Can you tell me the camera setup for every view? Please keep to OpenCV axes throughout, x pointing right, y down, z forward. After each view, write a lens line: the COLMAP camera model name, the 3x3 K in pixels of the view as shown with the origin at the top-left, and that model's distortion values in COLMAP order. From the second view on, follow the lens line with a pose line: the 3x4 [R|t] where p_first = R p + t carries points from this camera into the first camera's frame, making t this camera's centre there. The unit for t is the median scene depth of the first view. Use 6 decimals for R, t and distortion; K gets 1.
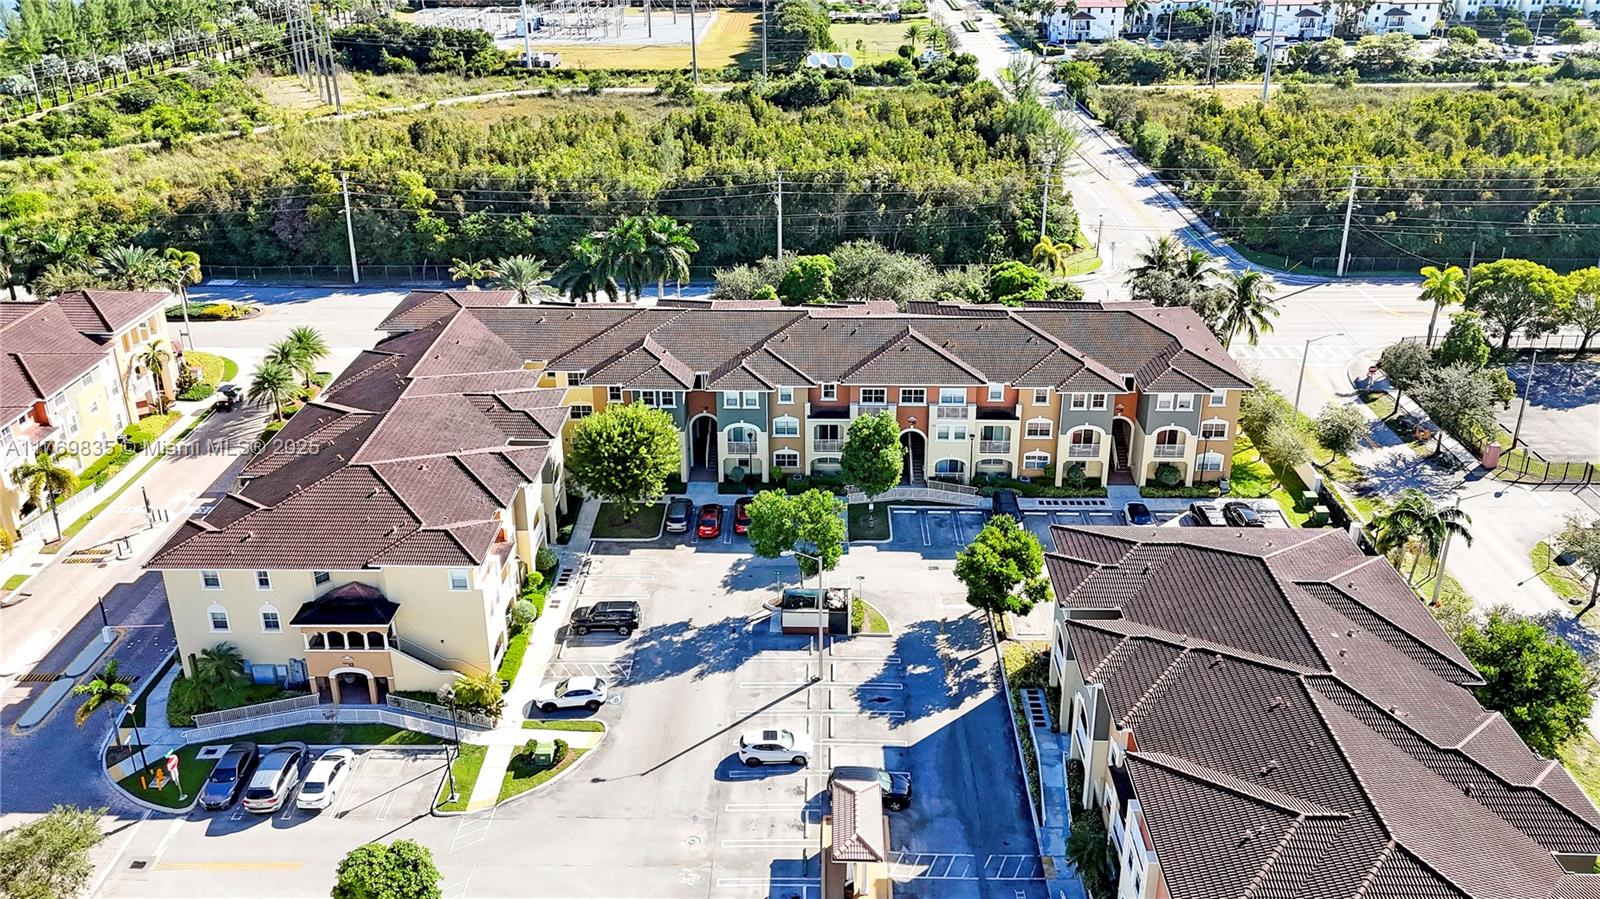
lens RADIAL K [[1199.6, 0, 814.9], [0, 1199.6, 328.3], [0, 0, 1]] dist [0.026657, -0.003318]
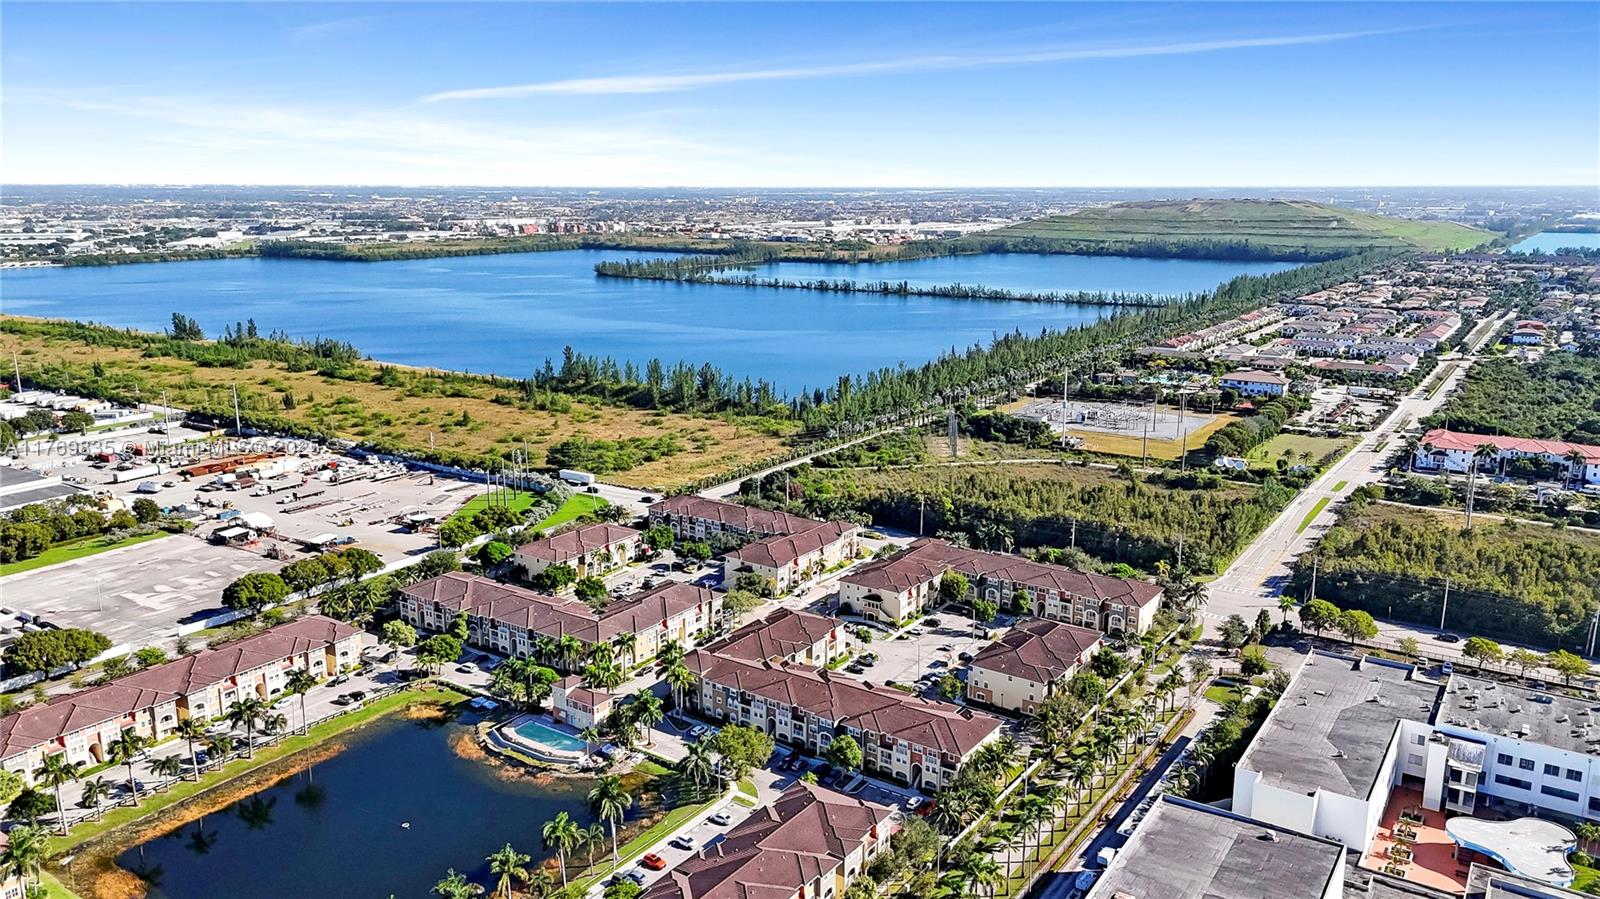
lens RADIAL K [[1196.8, 0, 801.4], [0, 1196.8, 404.6], [0, 0, 1]] dist [0.071349, -0.061533]
pose [[0.825253, 0.100827, -0.555689, 1.095921], [-0.205294, 0.970182, -0.128847, 0.101486], [0.526128, 0.220411, 0.821345, -1.802296]]
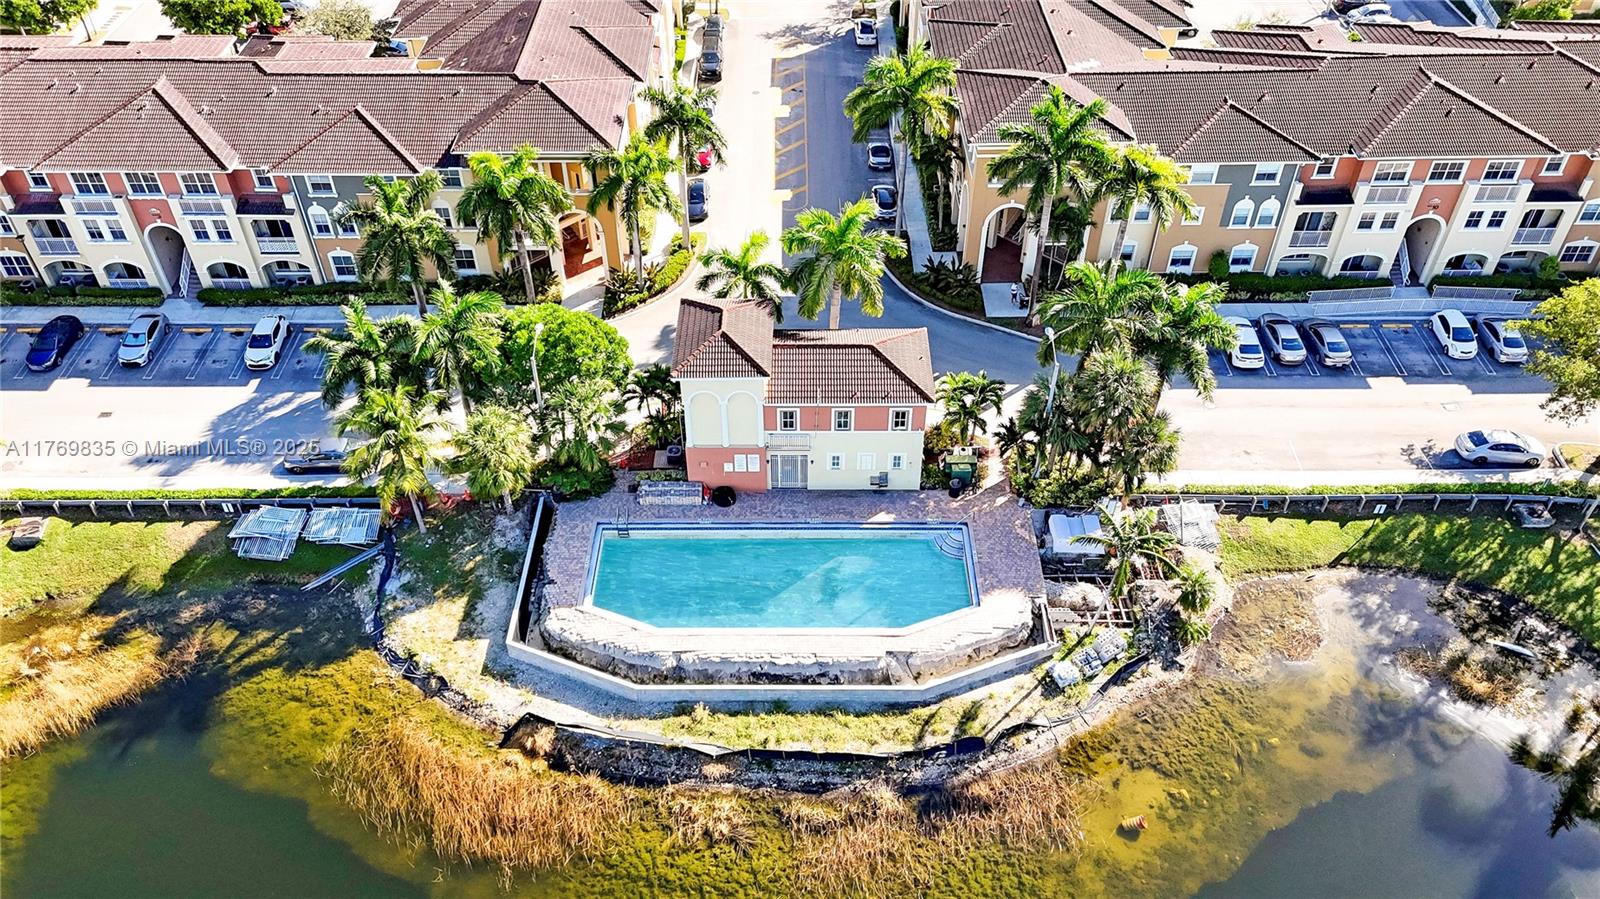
lens RADIAL K [[1196.8, 0, 801.4], [0, 1196.8, 404.6], [0, 0, 1]] dist [0.071349, -0.061533]
pose [[0.999930, -0.009578, 0.006891, -0.431217], [0.006840, 0.946426, 0.322847, 0.262652], [-0.009614, -0.322778, 0.946426, -0.575140]]
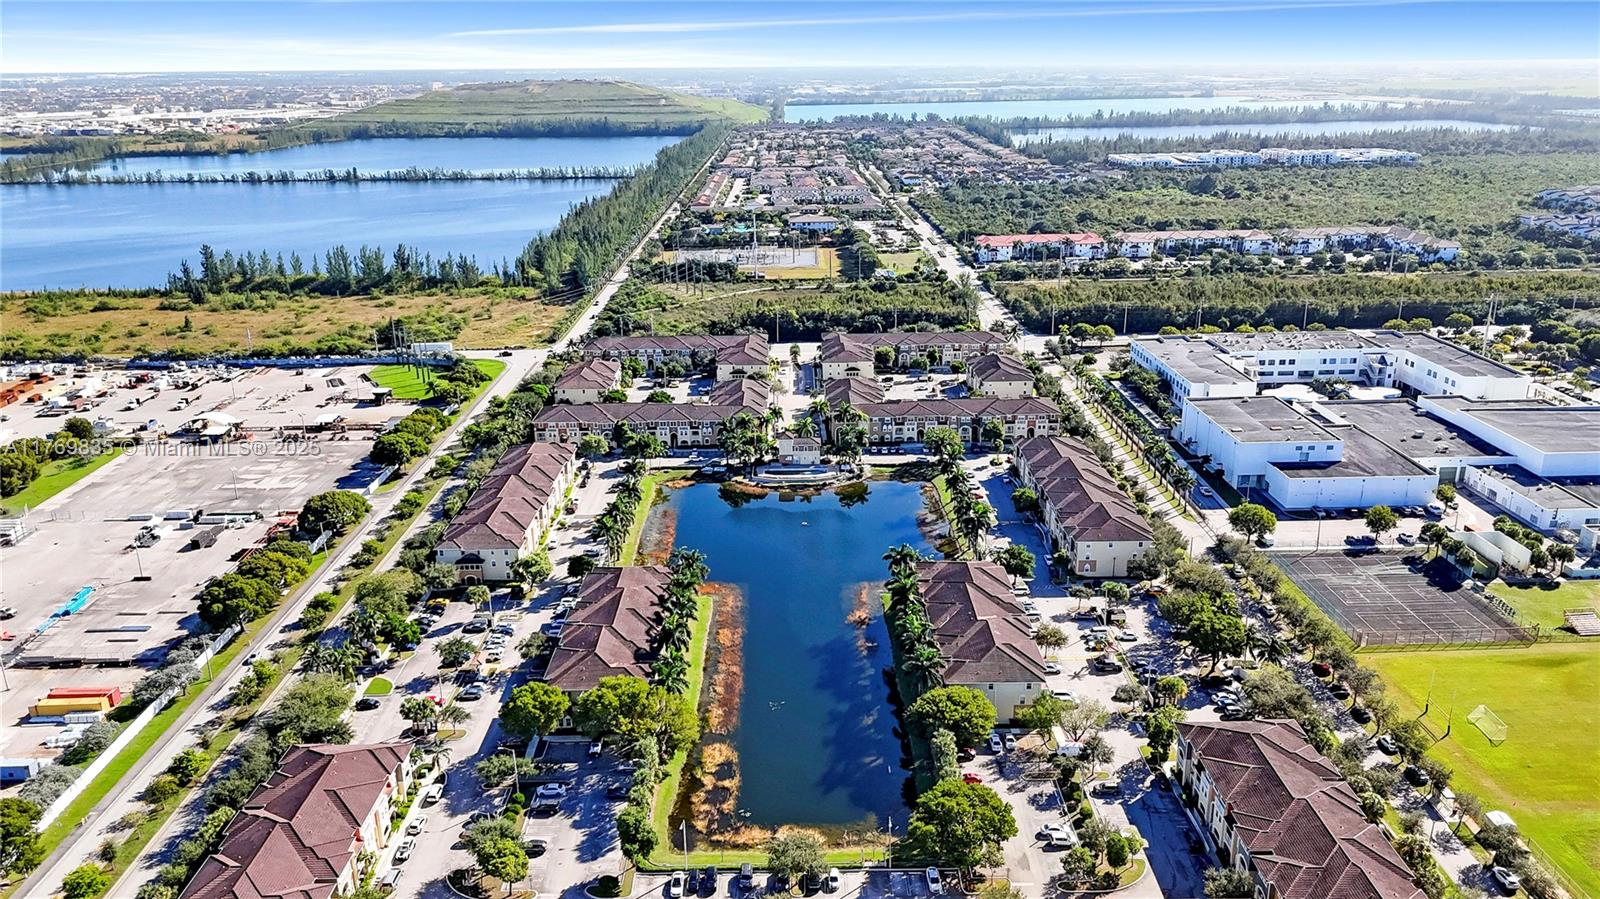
lens RADIAL K [[1196.8, 0, 801.4], [0, 1196.8, 404.6], [0, 0, 1]] dist [0.071349, -0.061533]
pose [[0.999698, -0.018338, 0.016336, -0.469672], [0.019817, 0.995235, -0.095465, 0.619362], [-0.014508, 0.095760, 0.995299, -3.180947]]
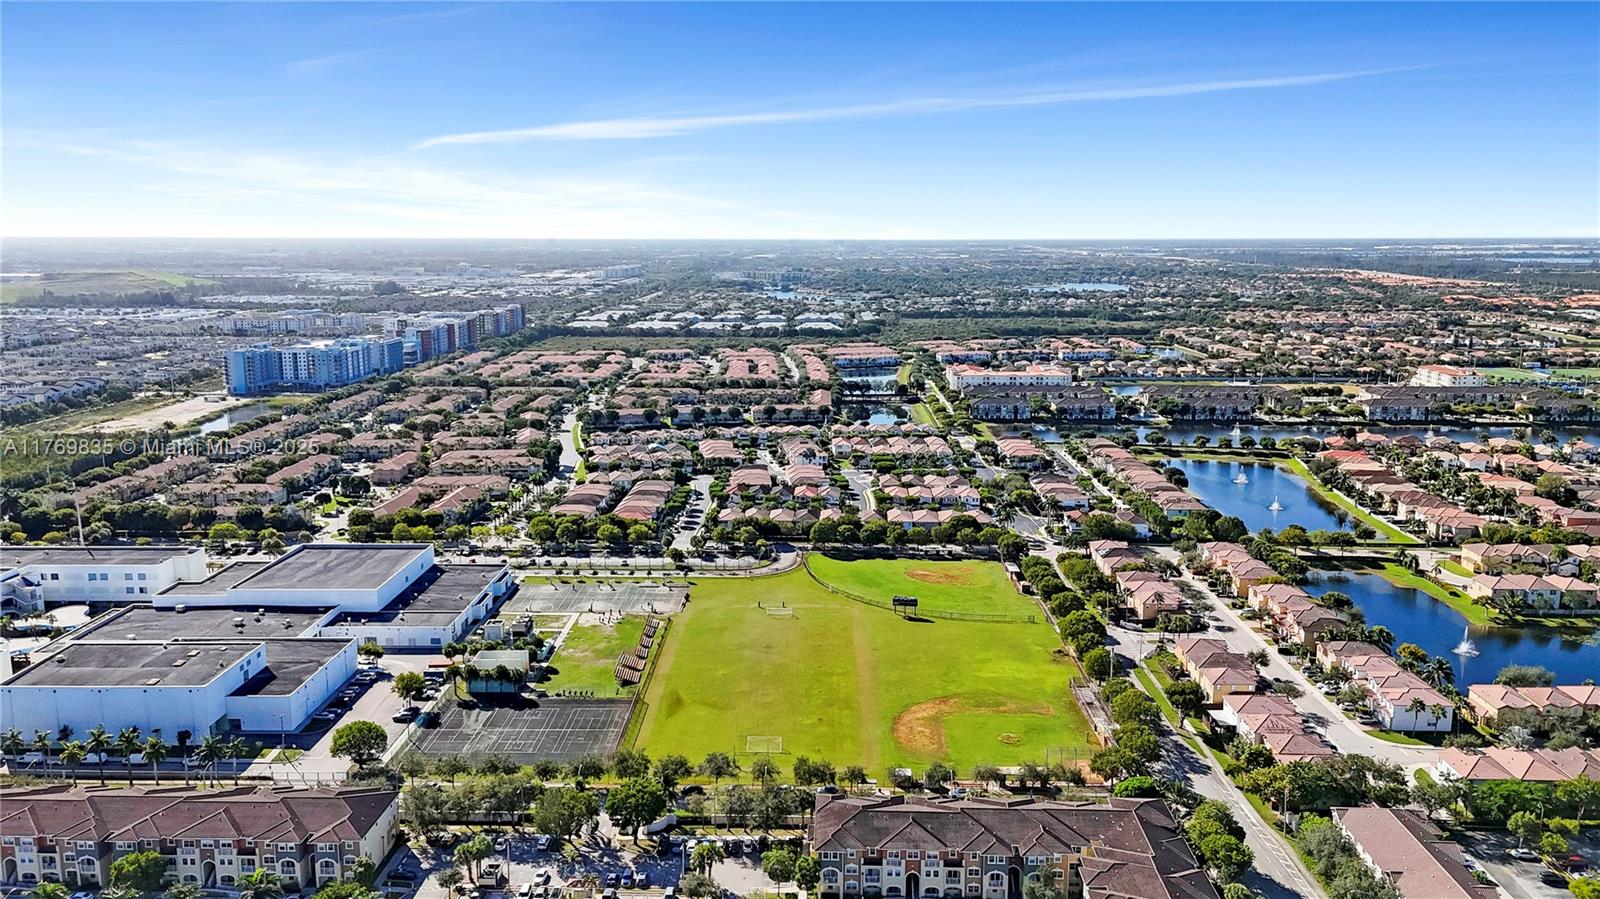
lens RADIAL K [[1196.8, 0, 801.4], [0, 1196.8, 404.6], [0, 0, 1]] dist [0.071349, -0.061533]
pose [[0.013810, -0.137237, 0.990442, -1.581768], [0.363284, 0.923537, 0.122901, 0.090903], [-0.931576, 0.358115, 0.062610, -1.728201]]
